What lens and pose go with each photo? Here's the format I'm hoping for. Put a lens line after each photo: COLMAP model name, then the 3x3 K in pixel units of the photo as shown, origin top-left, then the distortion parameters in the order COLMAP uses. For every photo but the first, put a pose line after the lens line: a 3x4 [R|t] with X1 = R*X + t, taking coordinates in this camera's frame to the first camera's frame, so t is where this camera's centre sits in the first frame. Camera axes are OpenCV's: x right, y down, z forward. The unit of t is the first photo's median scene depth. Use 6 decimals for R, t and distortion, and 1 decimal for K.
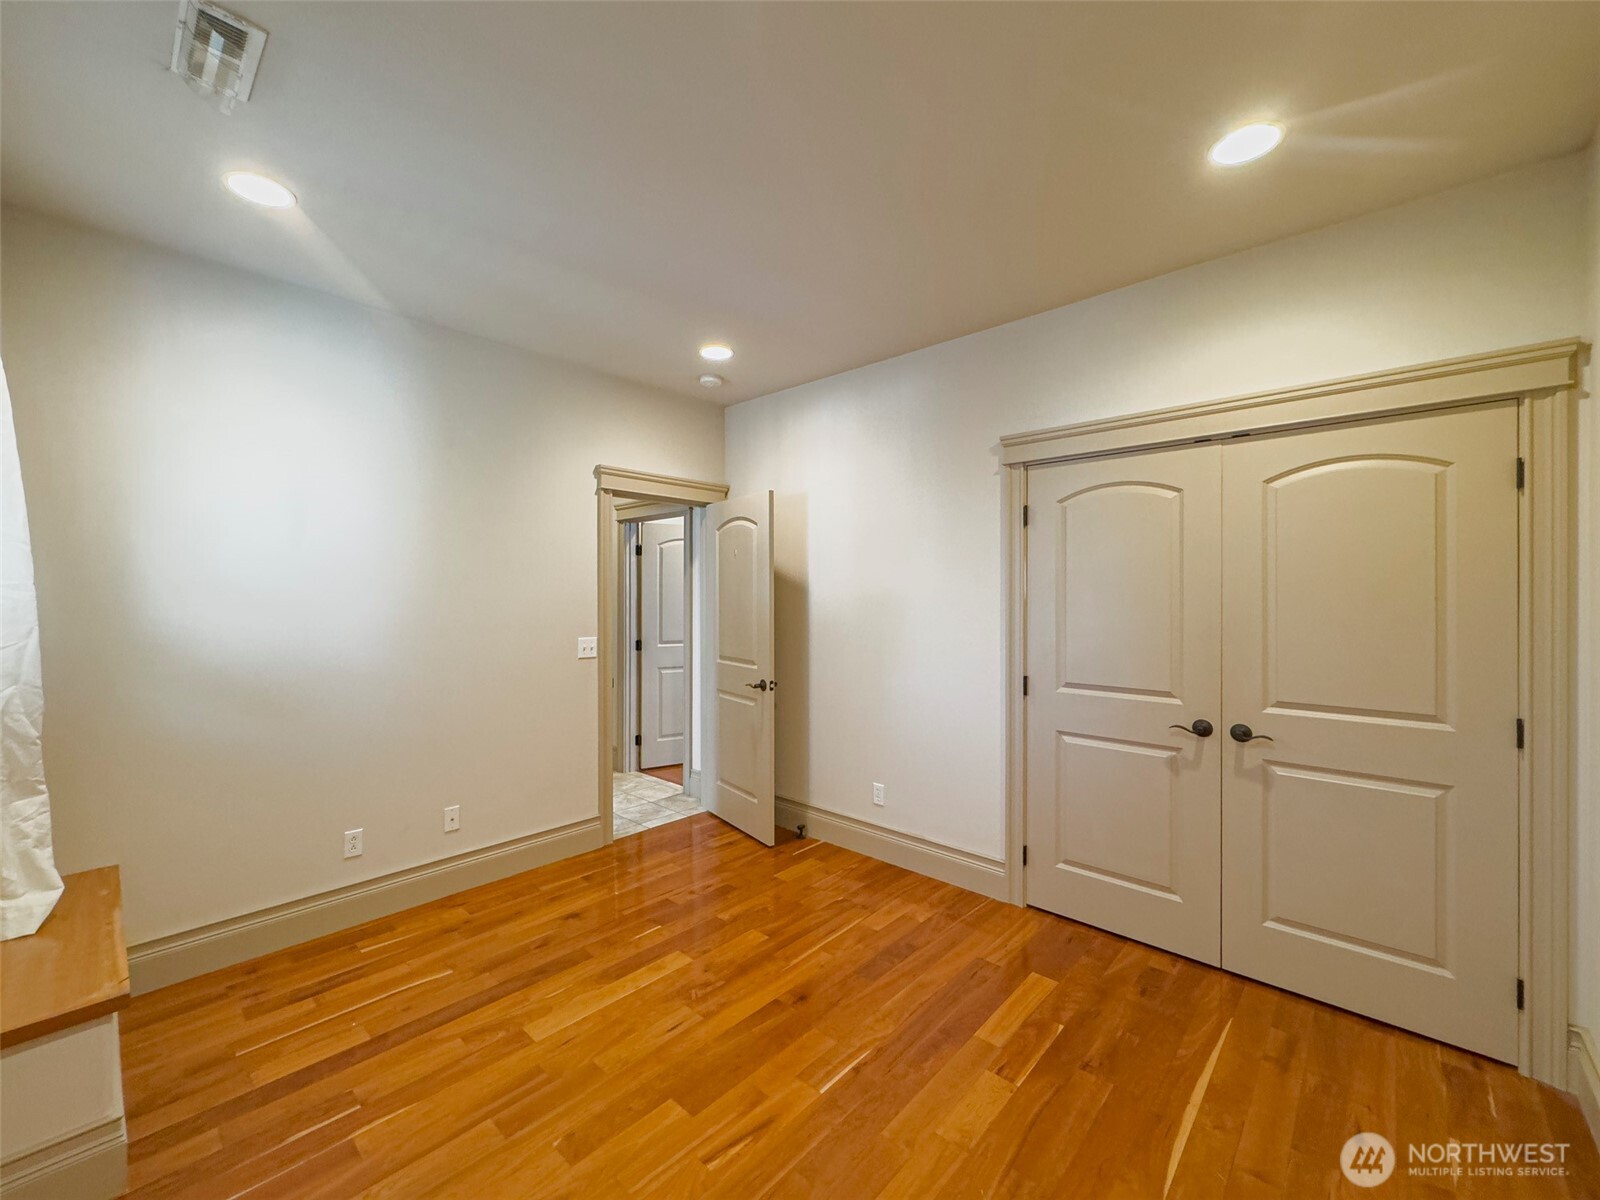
lens RADIAL K [[643.1, 0, 795.4], [0, 643.1, 601.3], [0, 0, 1]] dist [-0.002755, 0.000307]
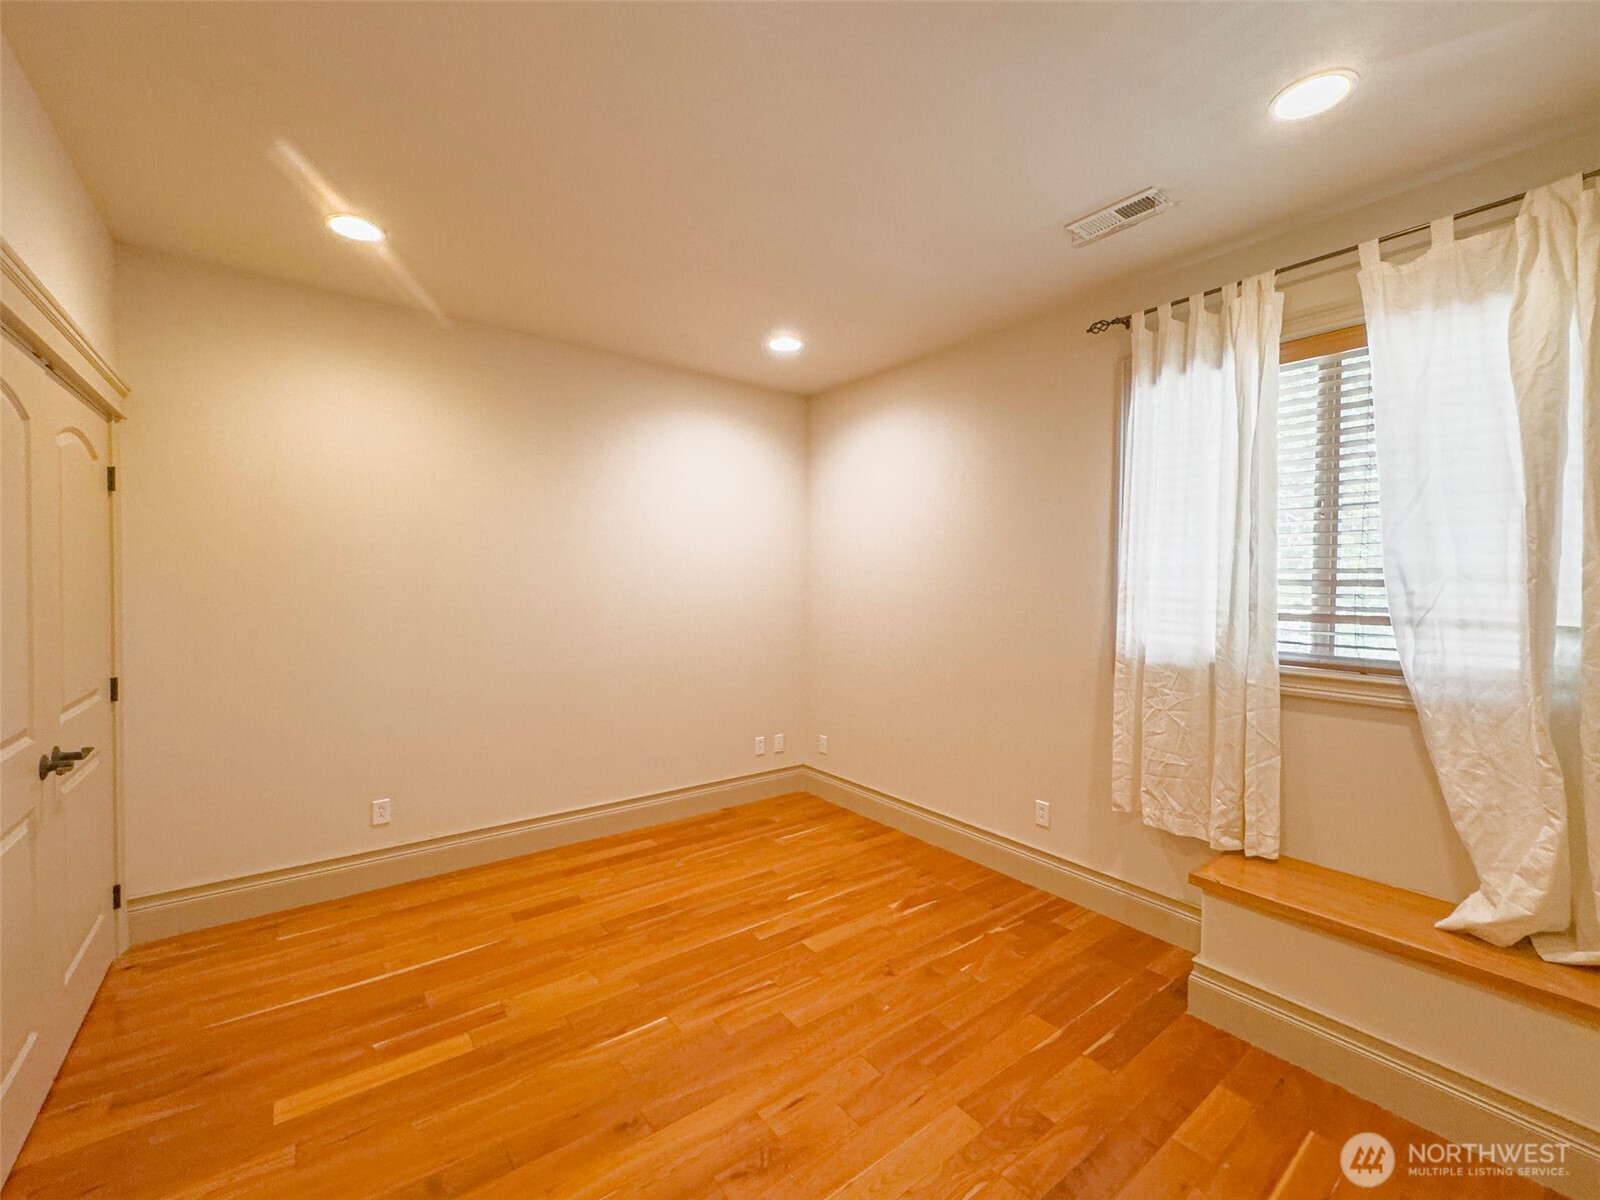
lens RADIAL K [[643.1, 0, 799.6], [0, 643.1, 600.1], [0, 0, 1]] dist [-0.002755, 0.000307]
pose [[-0.983471, -0.003475, 0.181032, -0.366634], [-0.001441, 0.999934, 0.011366, 0.021252], [-0.181060, 0.010918, -0.983412, 1.933355]]
